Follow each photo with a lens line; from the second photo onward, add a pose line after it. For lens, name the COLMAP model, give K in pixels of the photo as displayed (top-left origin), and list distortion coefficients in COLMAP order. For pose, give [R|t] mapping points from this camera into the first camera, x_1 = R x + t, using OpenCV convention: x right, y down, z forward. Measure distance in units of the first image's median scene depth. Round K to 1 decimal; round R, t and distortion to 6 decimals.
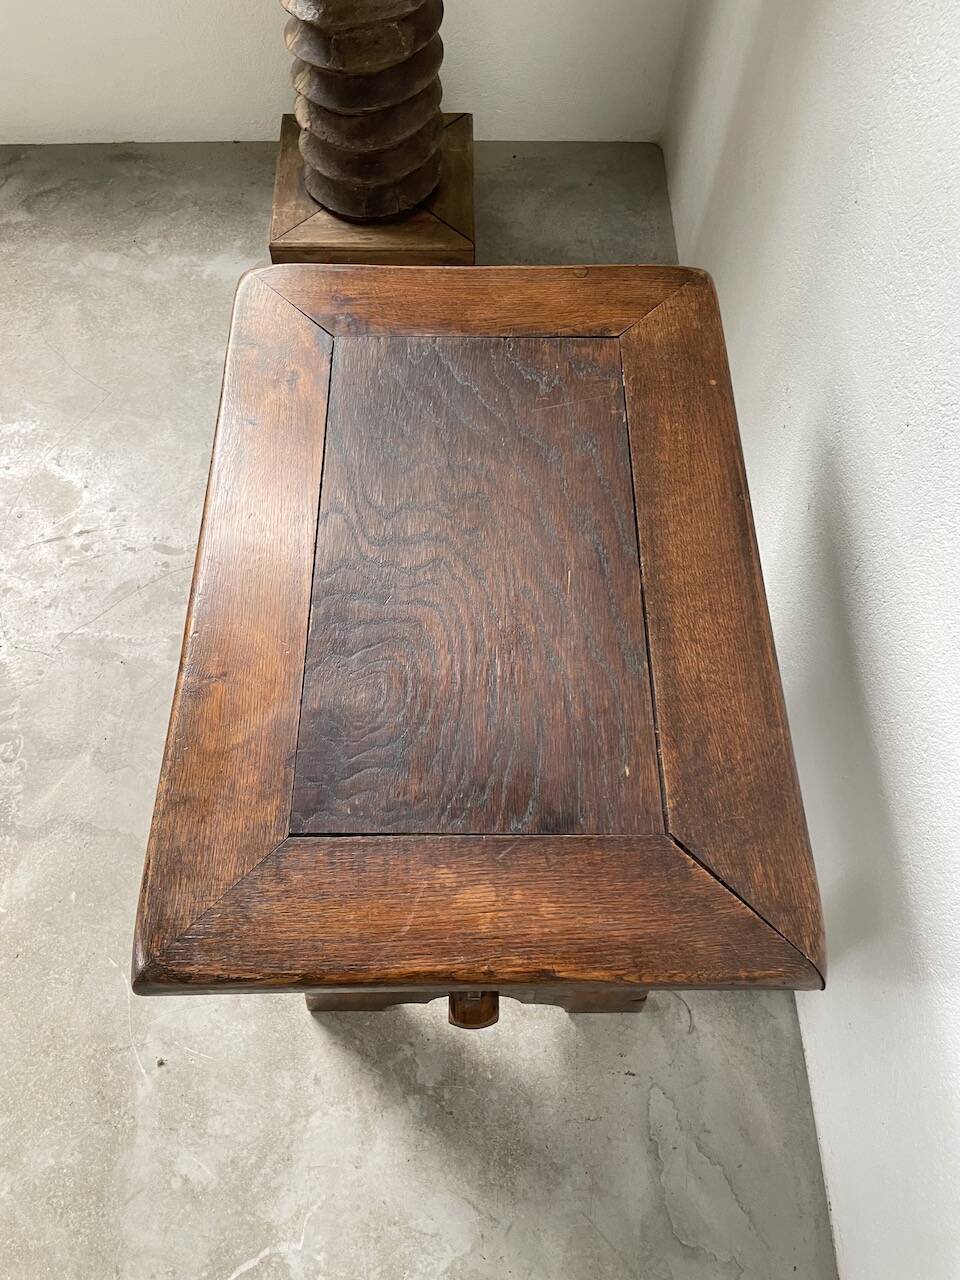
lens RADIAL K [[976.2, 0, 466.4], [0, 976.2, 647.4], [0, 0, 1]] dist [0.079943, -0.115543]
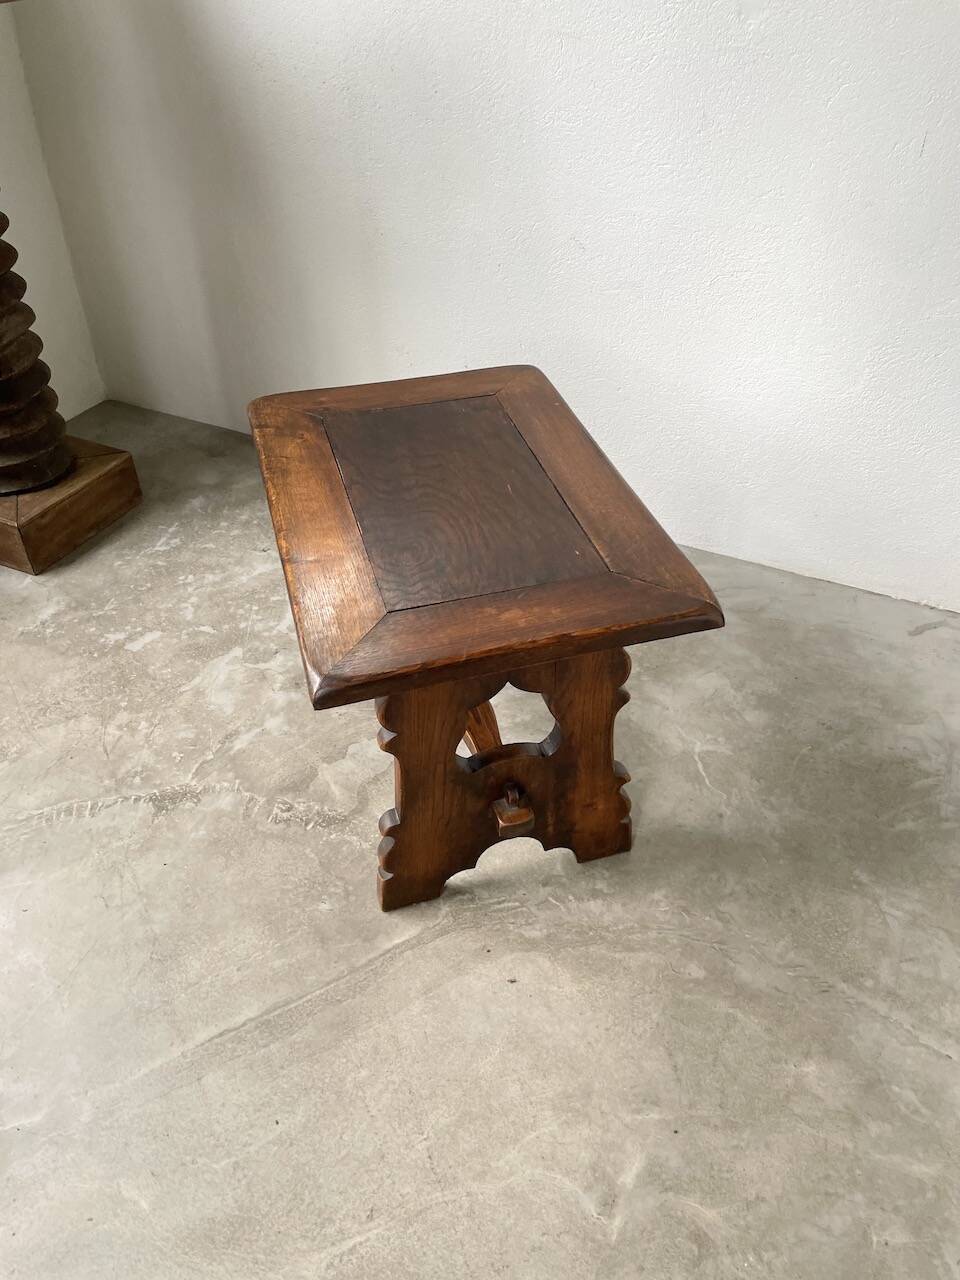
lens RADIAL K [[976.2, 0, 493.2], [0, 976.2, 627.4], [0, 0, 1]] dist [0.079943, -0.115543]
pose [[0.436190, -0.572395, 0.694336, -1.292438], [0.793018, 0.609185, 0.004015, 0.207793], [-0.425277, 0.548870, 0.719640, -0.118708]]
